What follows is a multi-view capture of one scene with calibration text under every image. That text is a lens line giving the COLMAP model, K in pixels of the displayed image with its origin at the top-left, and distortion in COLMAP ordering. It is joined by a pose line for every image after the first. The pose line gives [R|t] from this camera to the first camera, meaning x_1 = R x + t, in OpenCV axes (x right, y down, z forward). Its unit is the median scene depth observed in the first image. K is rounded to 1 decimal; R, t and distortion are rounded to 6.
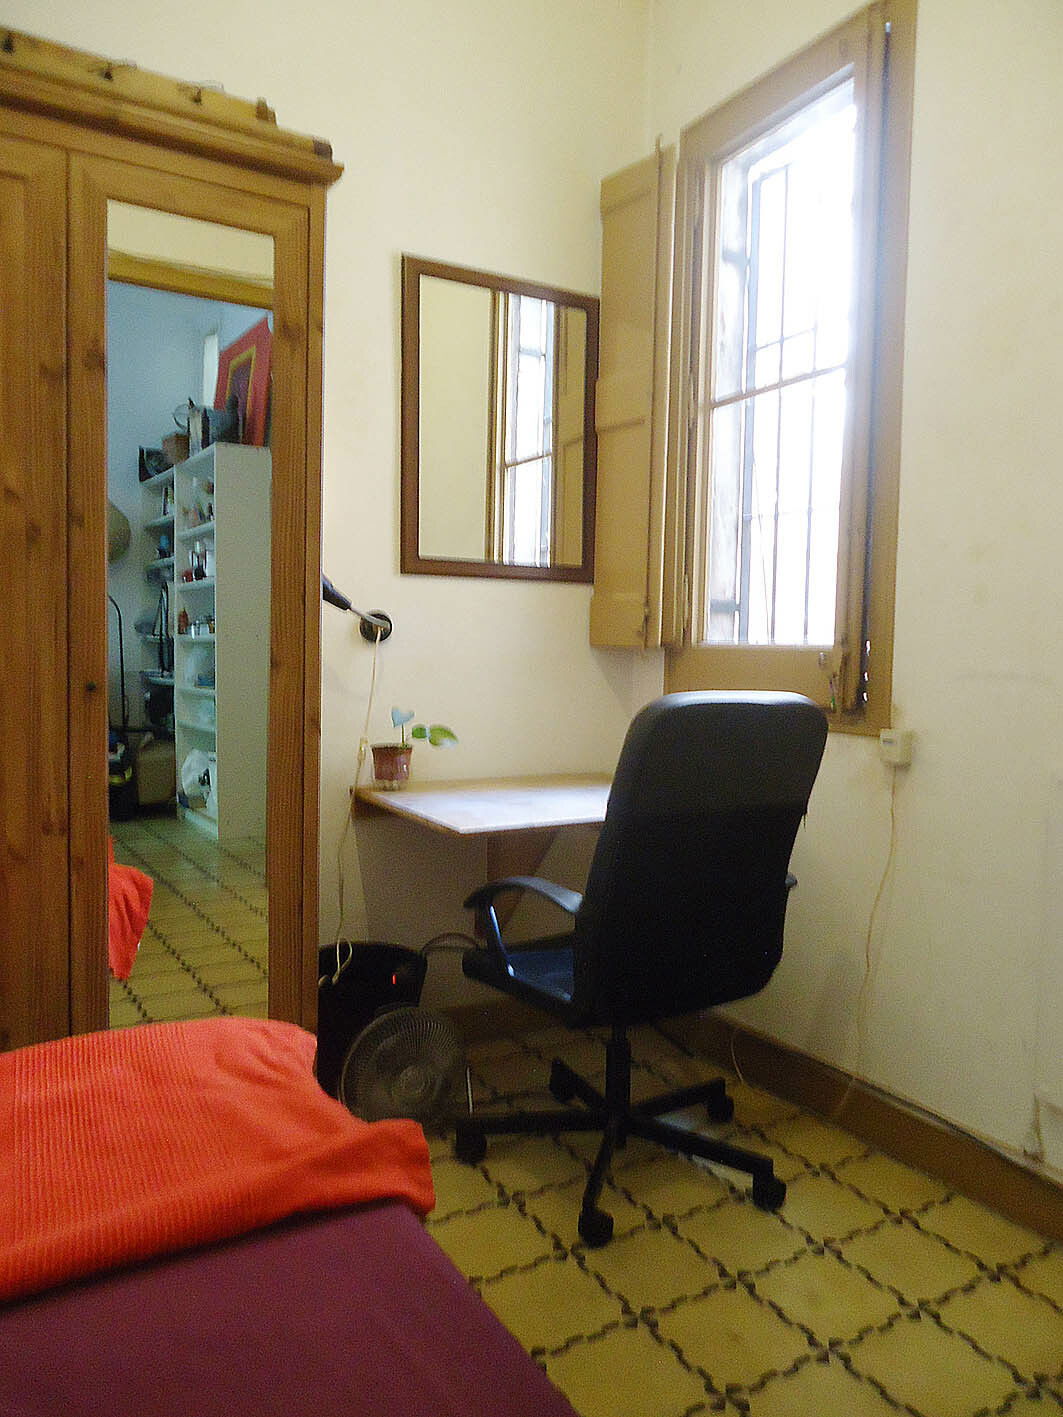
lens RADIAL K [[1024.7, 0, 531.5], [0, 1024.7, 708.5], [0, 0, 1]] dist [0.004384, 0.001924]
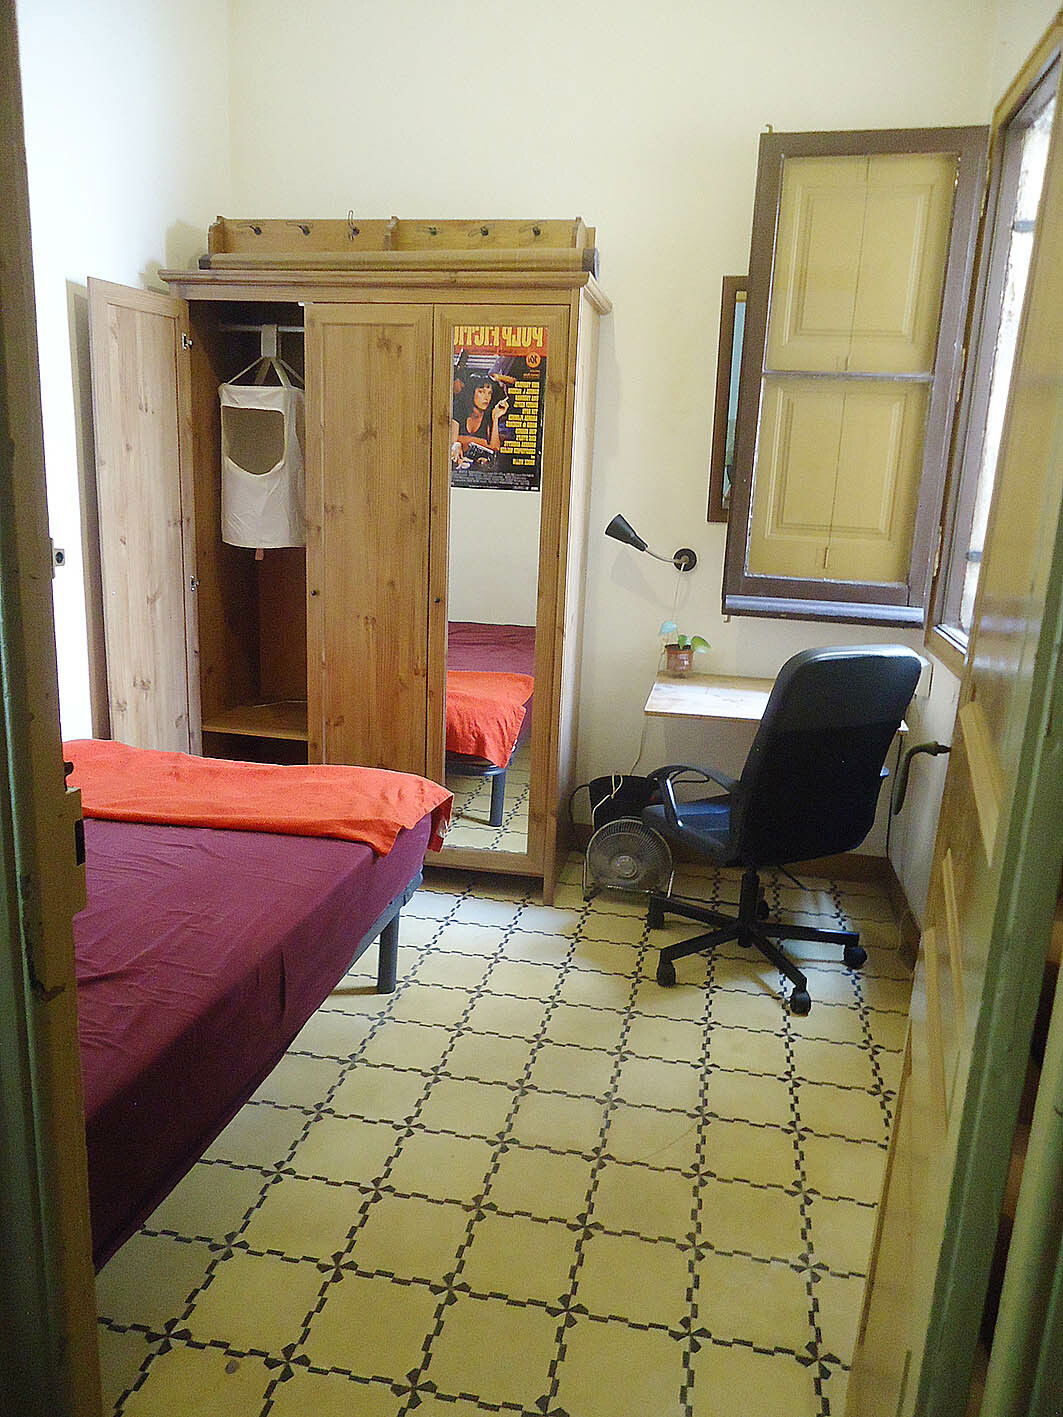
lens RADIAL K [[982.5, 0, 531.5], [0, 982.5, 708.5], [0, 0, 1]] dist [0.000044, -0.000142]
pose [[0.759408, 0.155876, -0.631666, 0.843123], [-0.073230, 0.985185, 0.155074, -0.114484], [0.646480, -0.071507, 0.759572, -0.250513]]
